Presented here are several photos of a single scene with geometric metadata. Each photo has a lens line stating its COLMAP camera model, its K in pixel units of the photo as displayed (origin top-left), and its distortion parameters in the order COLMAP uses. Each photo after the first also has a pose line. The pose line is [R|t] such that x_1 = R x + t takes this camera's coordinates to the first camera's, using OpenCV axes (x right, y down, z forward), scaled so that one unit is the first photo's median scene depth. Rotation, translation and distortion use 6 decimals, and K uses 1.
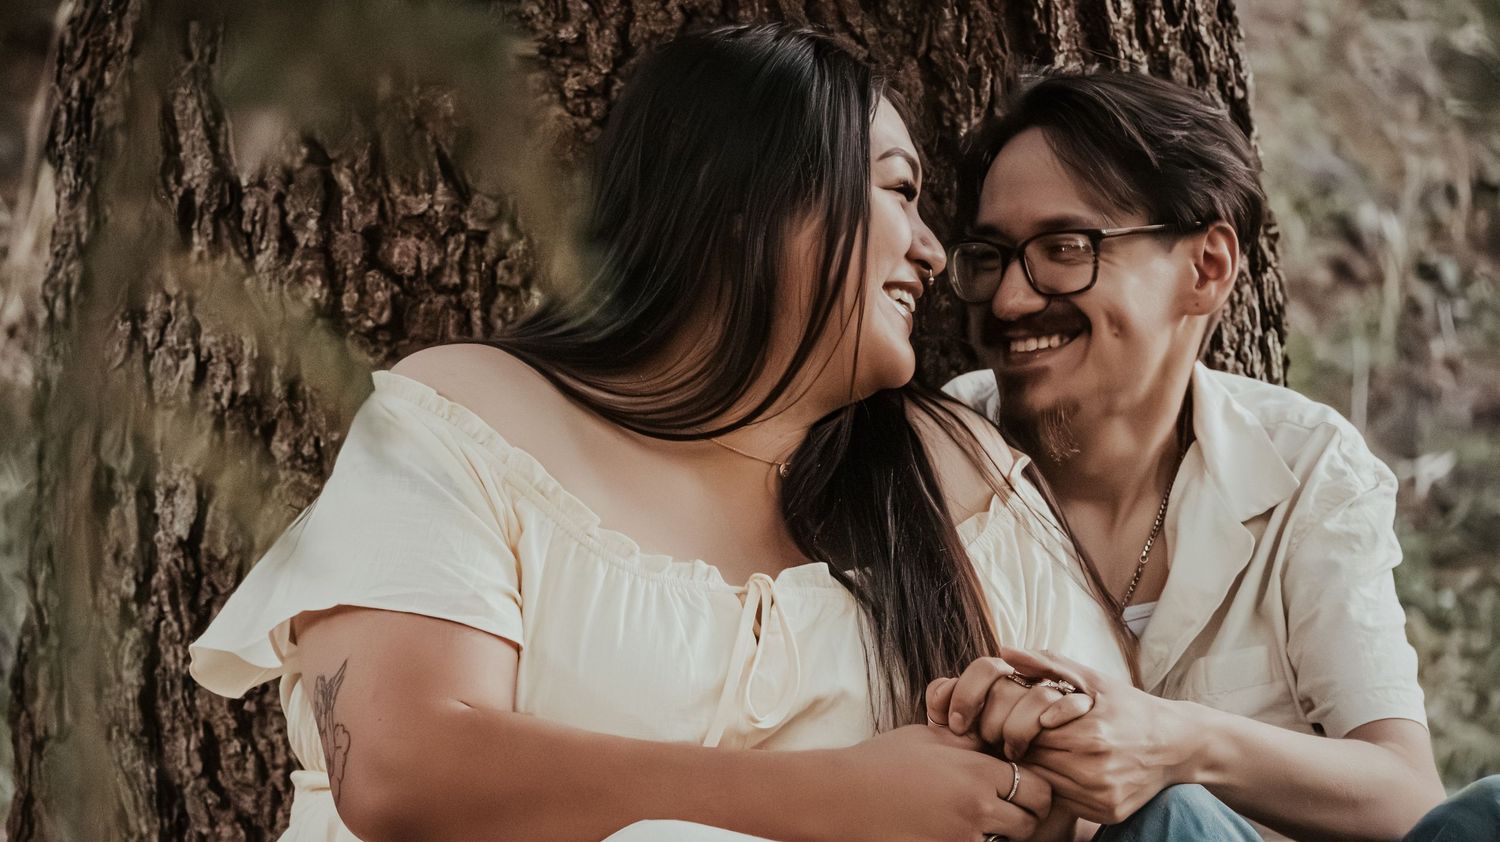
lens RADIAL K [[7591.2, 0, 742.6], [0, 7591.2, 349.7], [0, 0, 1]] dist [0.764389, 0.000000]
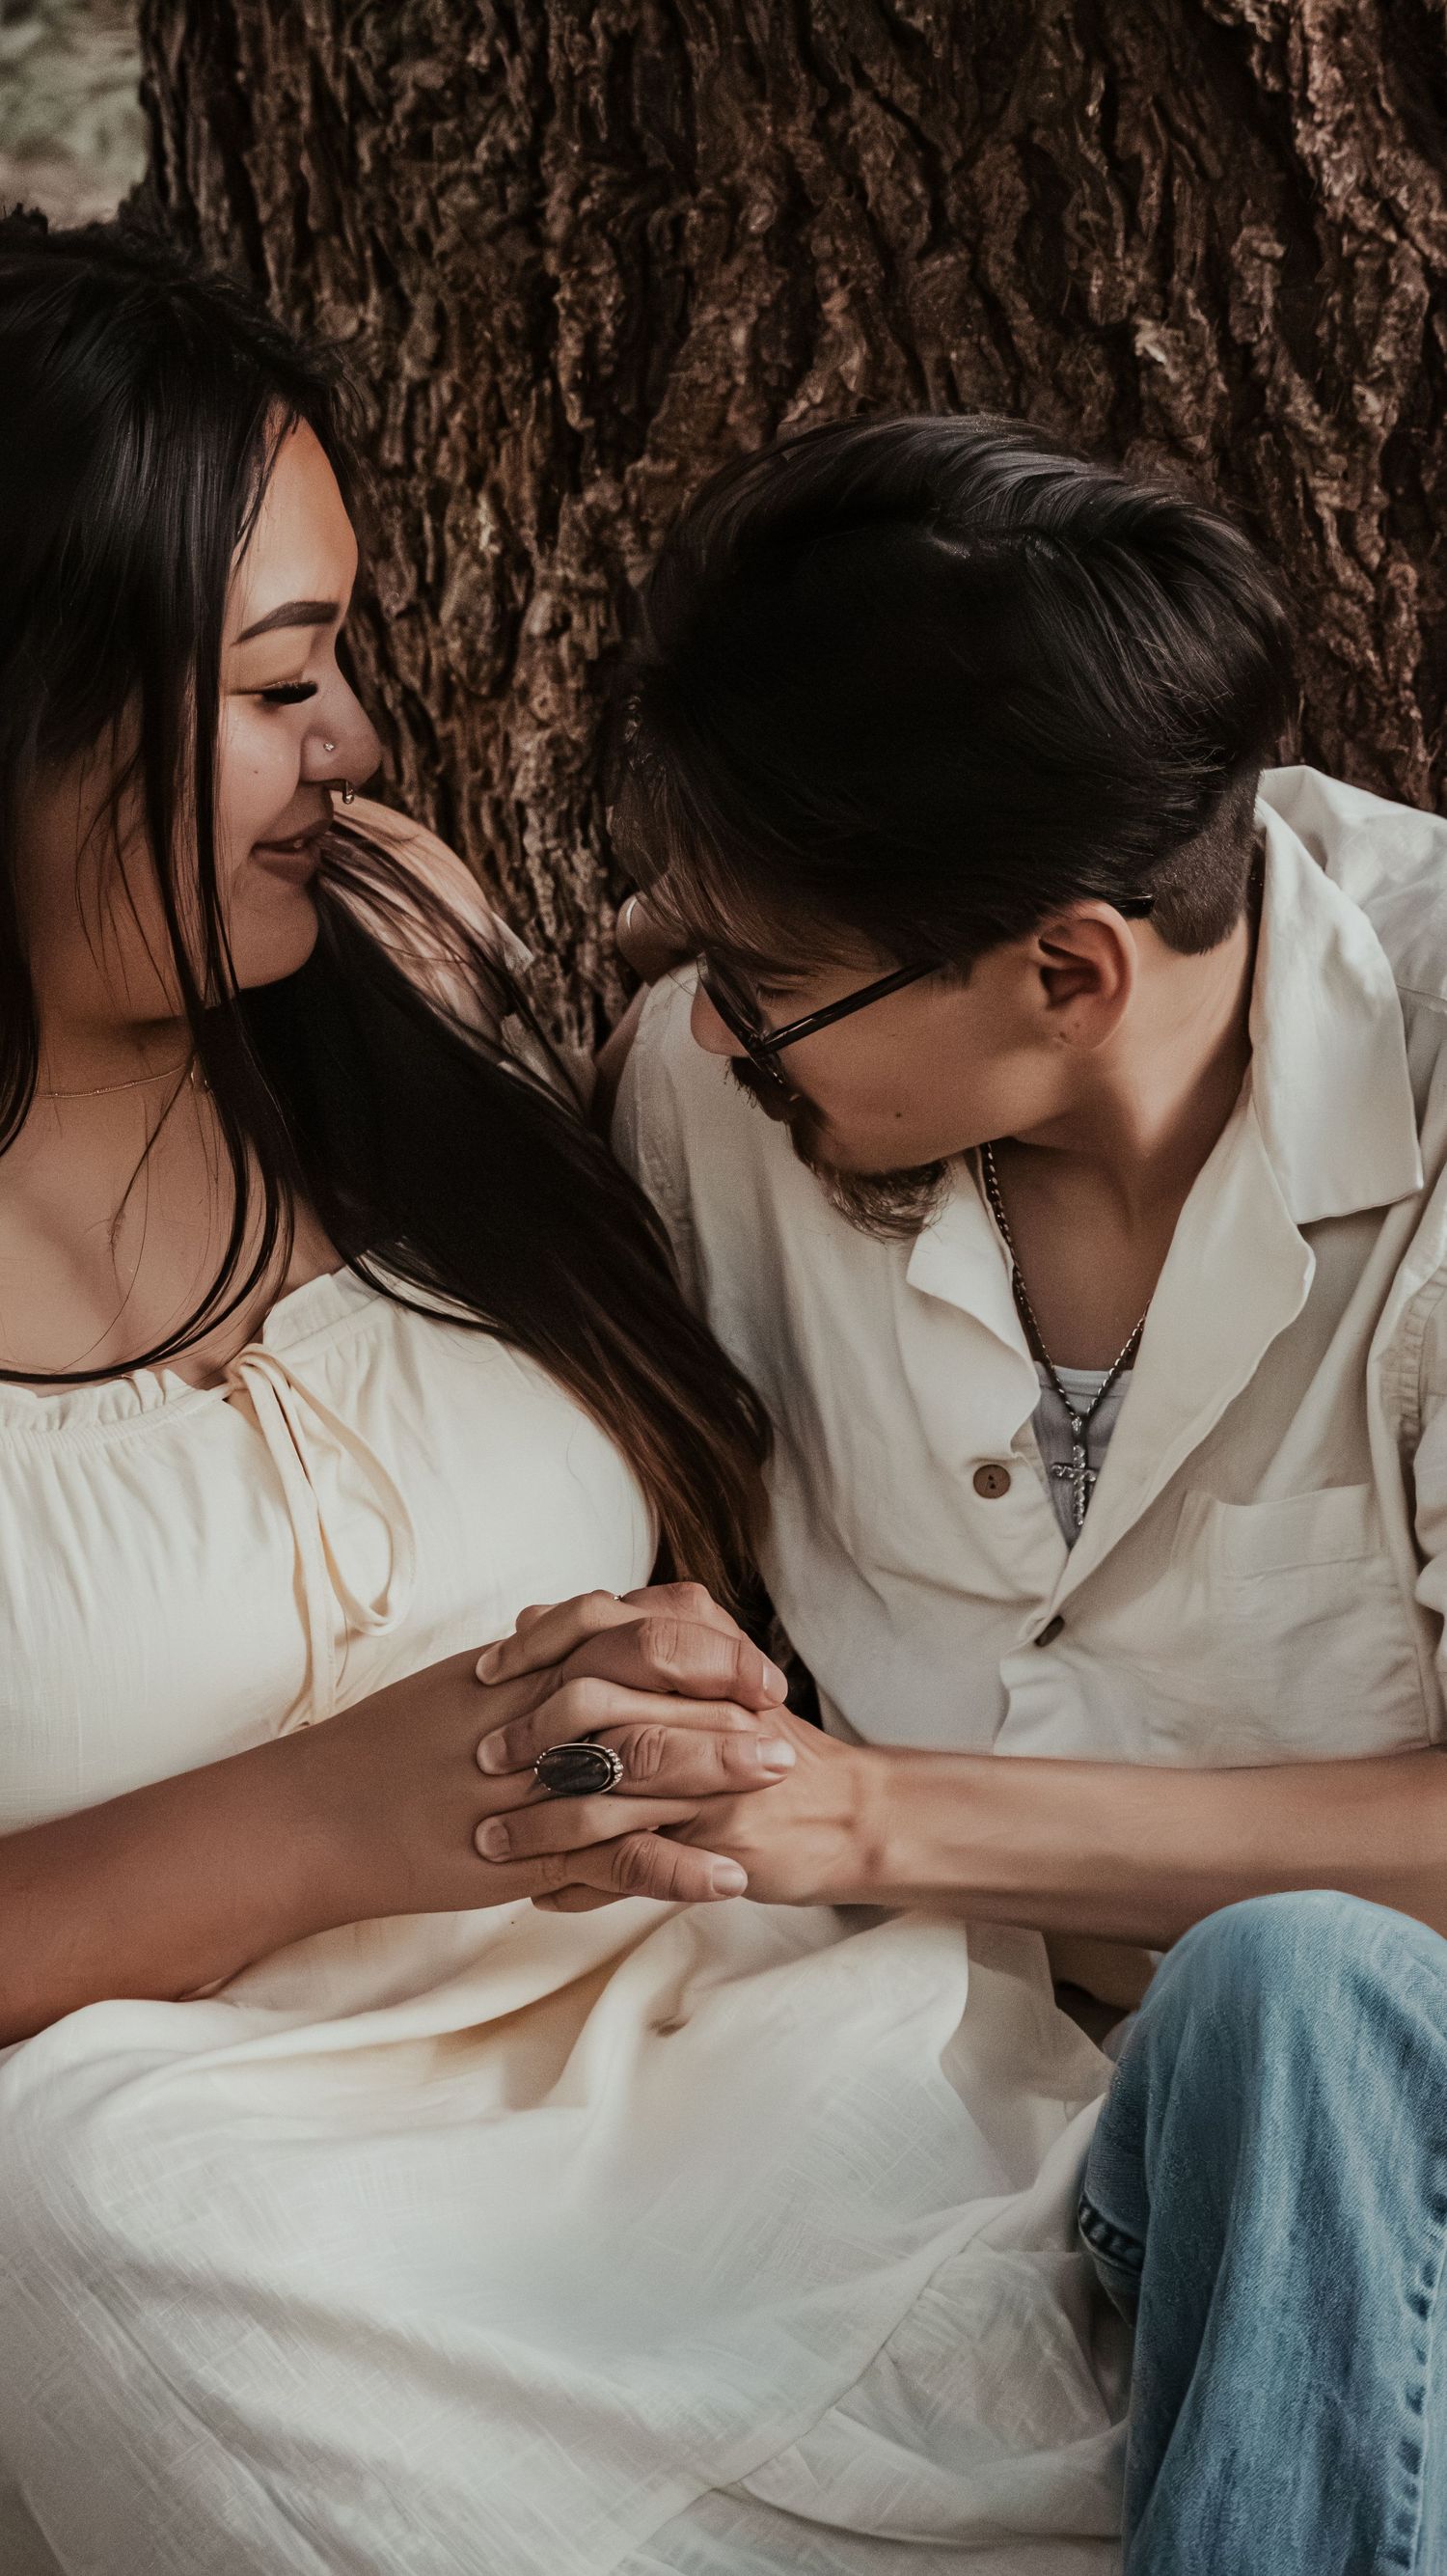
lens RADIAL K [[6131.0, 0, 880.5], [0, 6131.0, 1360.6], [0, 0, 1]] dist [-0.025329, 0.000000]
pose [[0.819392, 0.176769, -0.545298, 0.259714], [0.019304, 0.942217, 0.334445, -0.100200], [0.572909, -0.284568, 0.768633, 0.647235]]
